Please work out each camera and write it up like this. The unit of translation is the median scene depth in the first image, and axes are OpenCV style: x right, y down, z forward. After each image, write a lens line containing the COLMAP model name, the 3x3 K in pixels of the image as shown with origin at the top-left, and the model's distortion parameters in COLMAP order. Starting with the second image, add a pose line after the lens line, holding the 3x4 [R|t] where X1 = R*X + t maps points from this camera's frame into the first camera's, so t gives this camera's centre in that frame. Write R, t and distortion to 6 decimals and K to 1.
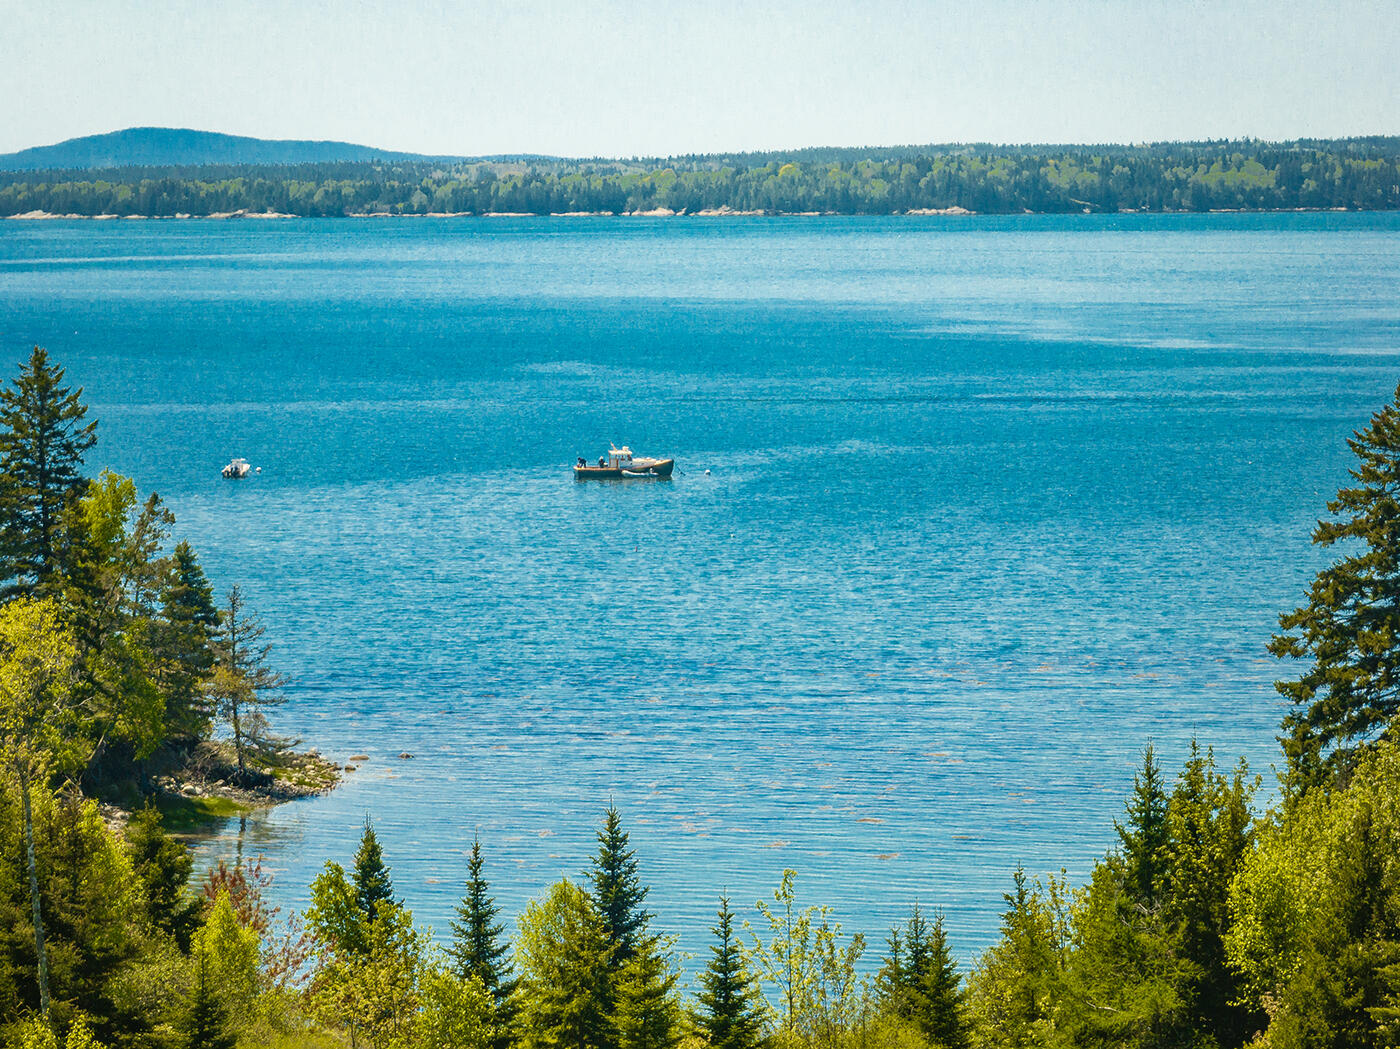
lens RADIAL K [[6635.9, 0, 700.0], [0, 6635.9, 524.5], [0, 0, 1]] dist [-0.346267, 6.000293]
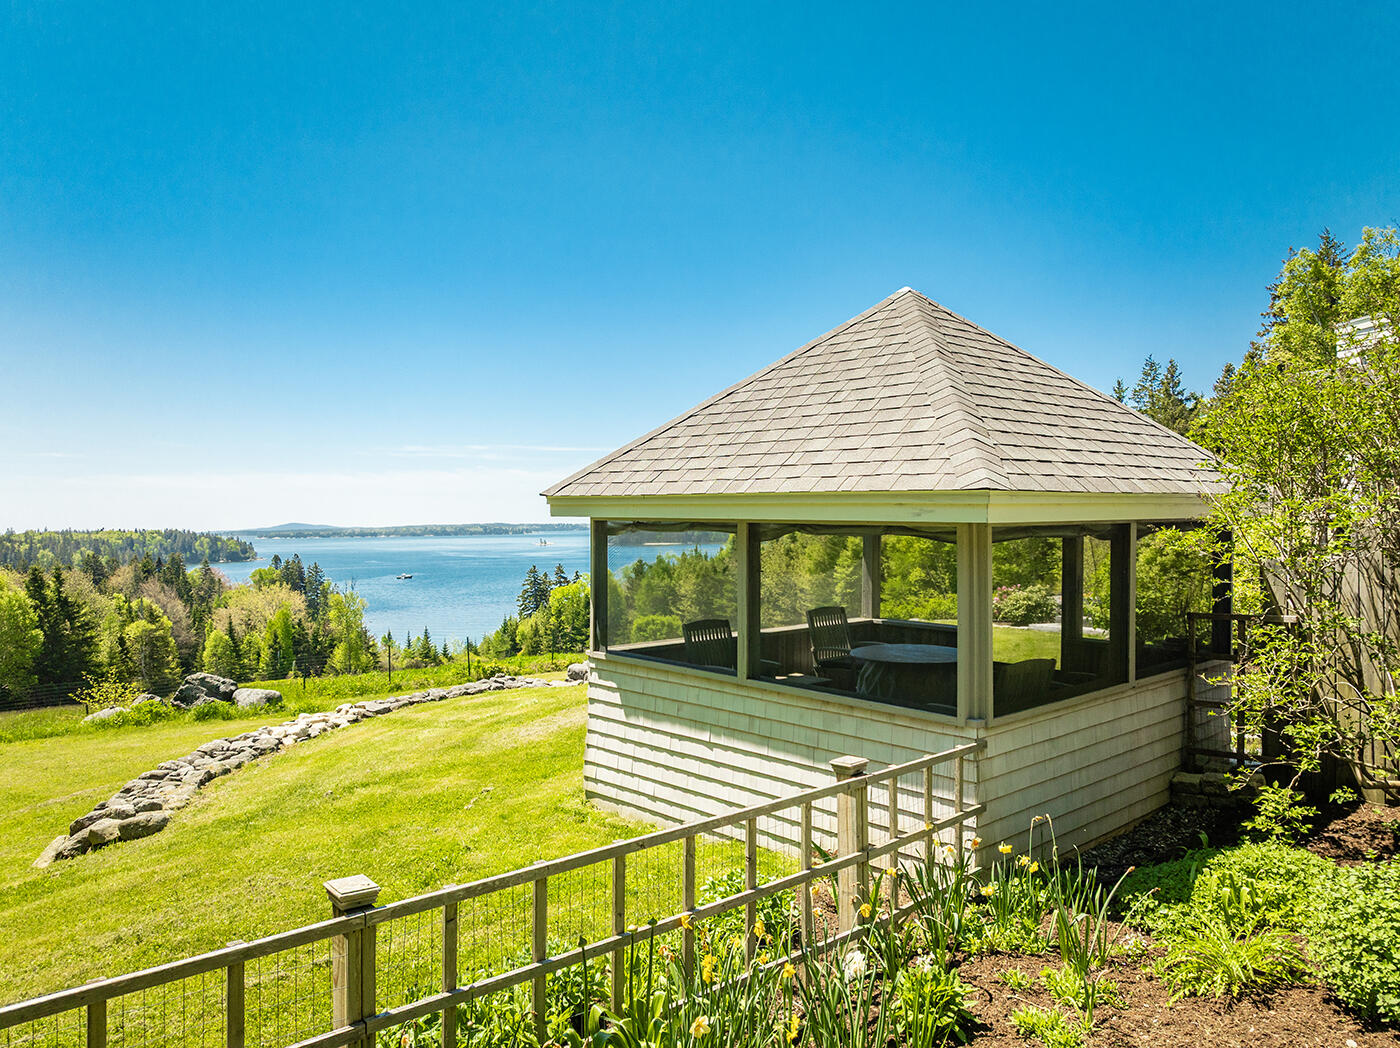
lens RADIAL K [[1014.1, 0, 700.0], [0, 1014.1, 524.0], [0, 0, 1]] dist [-0.037737, -0.003120]
pose [[0.955575, -0.008220, 0.294632, -0.052067], [0.024990, 0.998271, -0.053197, -0.001668], [-0.293685, 0.058196, 0.954129, -0.156658]]
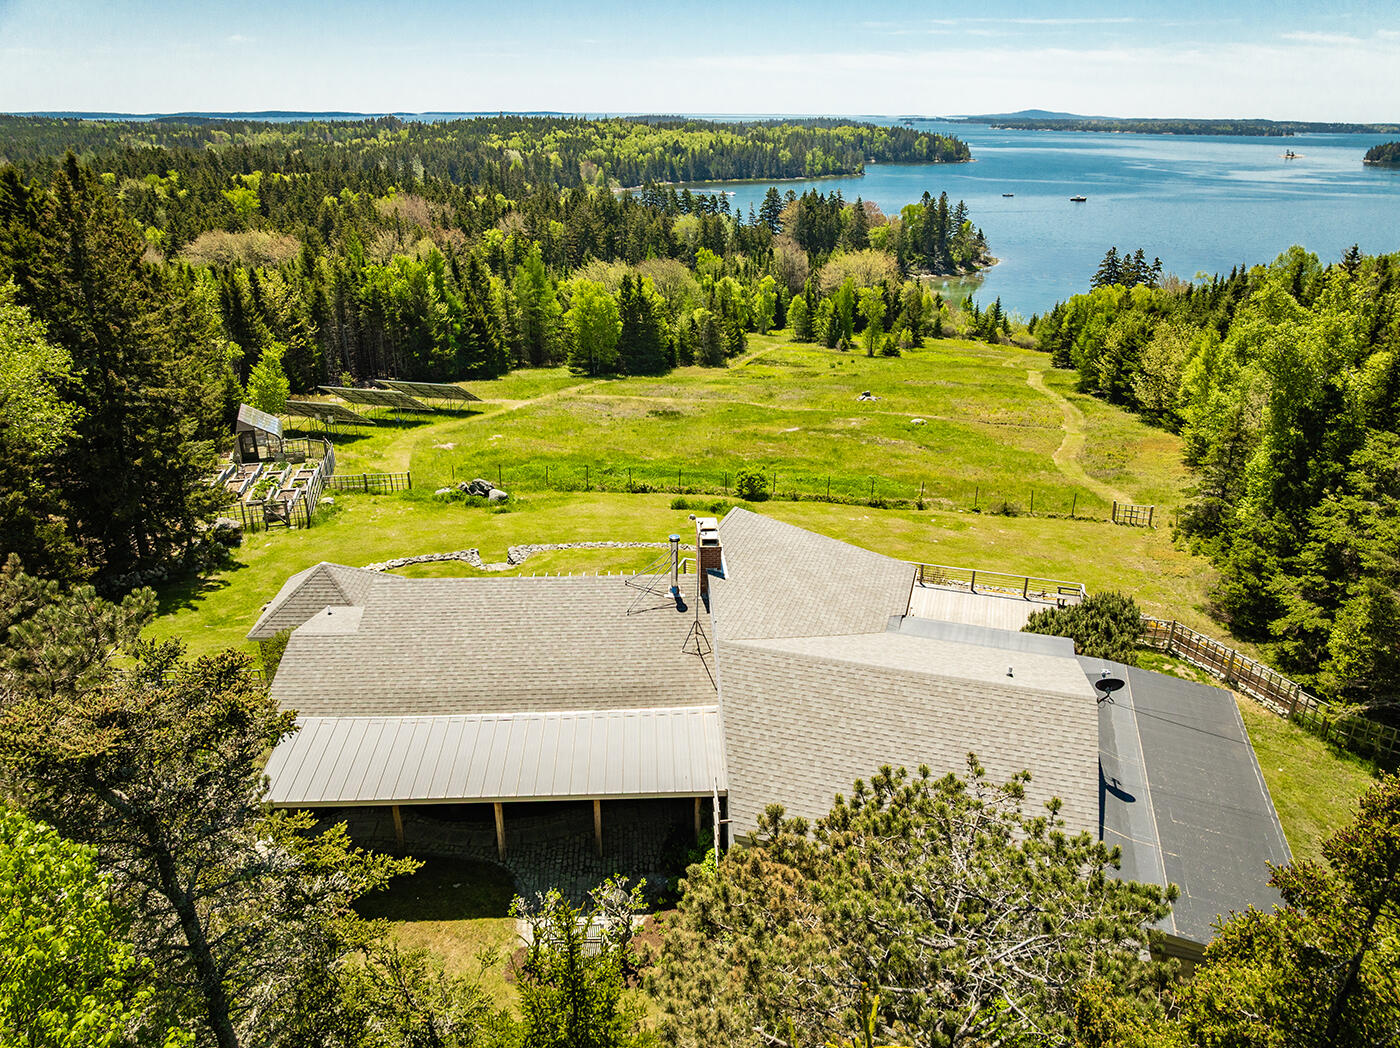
lens RADIAL K [[982.8, 0, 700.0], [0, 982.8, 524.0], [0, 0, 1]] dist [-0.031852, -0.003132]
pose [[0.925909, 0.159066, -0.342623, 0.101313], [-0.034778, 0.939062, 0.341985, -0.088563], [0.376142, -0.304731, 0.875018, -0.250479]]
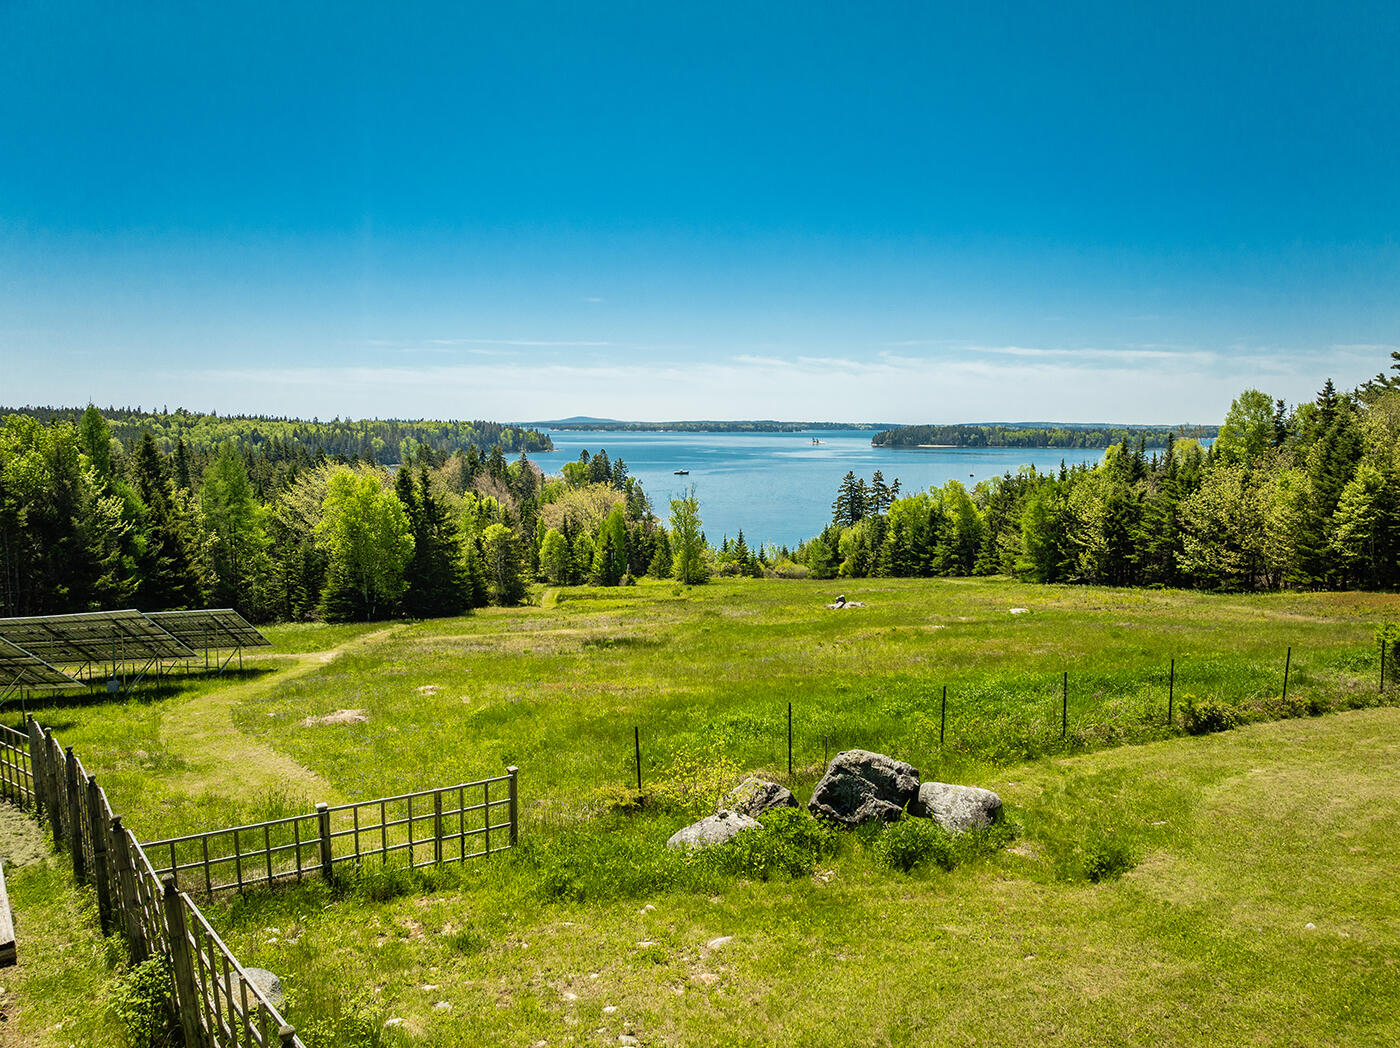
lens RADIAL K [[994.5, 0, 707.0], [0, 994.5, 521.0], [0, 0, 1]] dist [-0.033003, -0.007601]
pose [[0.999060, 0.009793, 0.042236, -0.095363], [-0.011616, 0.999002, 0.043129, -0.011344], [-0.041772, -0.043579, 0.998176, -0.069875]]
